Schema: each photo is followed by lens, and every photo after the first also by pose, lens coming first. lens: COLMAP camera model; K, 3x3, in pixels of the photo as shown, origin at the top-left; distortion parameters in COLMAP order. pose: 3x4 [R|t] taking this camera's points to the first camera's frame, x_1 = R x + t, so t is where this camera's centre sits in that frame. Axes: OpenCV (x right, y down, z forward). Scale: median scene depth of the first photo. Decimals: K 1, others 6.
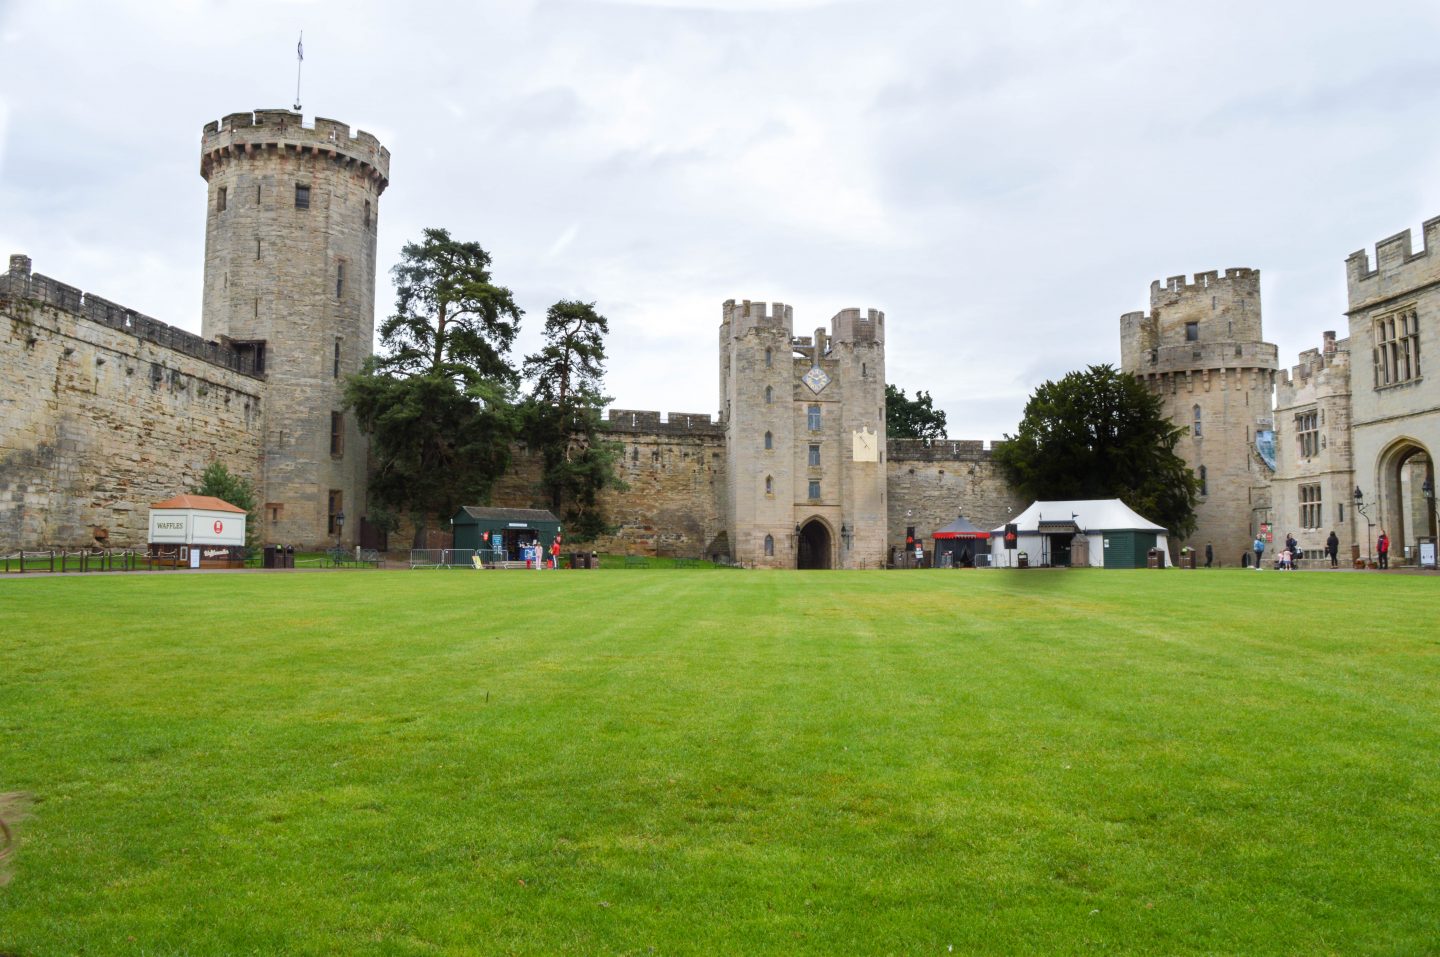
lens RADIAL K [[1146.1, 0, 720.0], [0, 1146.1, 477.7], [0, 0, 1]] dist [-0.082685, -0.004943]
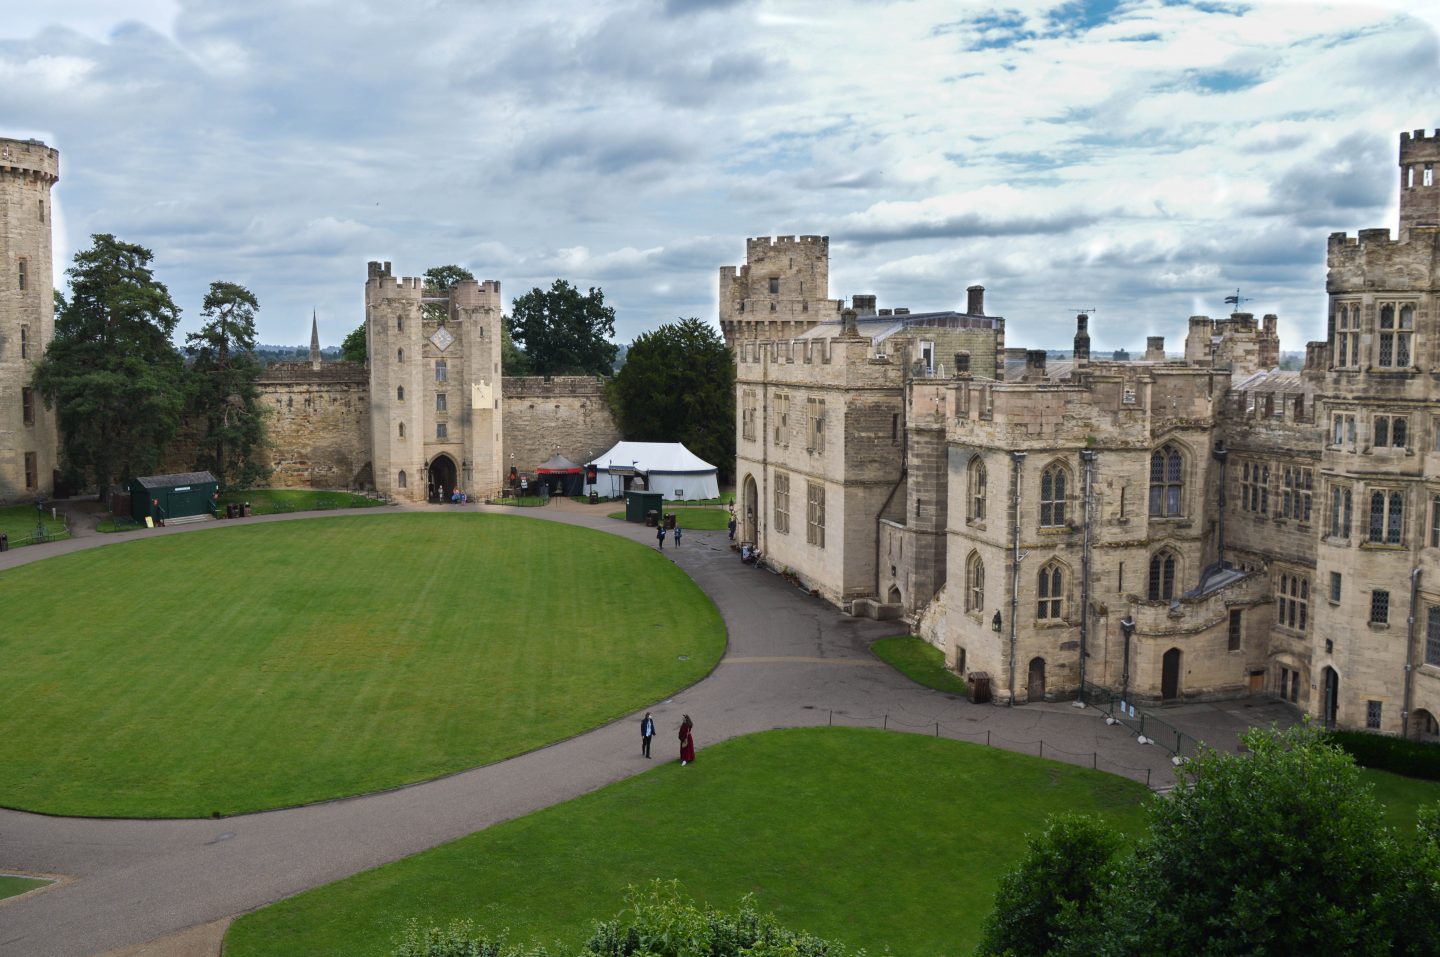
lens RADIAL K [[1337.5, 0, 719.9], [0, 1337.5, 479.7], [0, 0, 1]] dist [-0.060063, 0.000000]
pose [[0.986105, -0.013849, 0.165544, 0.138815], [-0.014019, 0.986027, 0.165995, -0.178155], [-0.165530, -0.166009, 0.972132, -0.440917]]
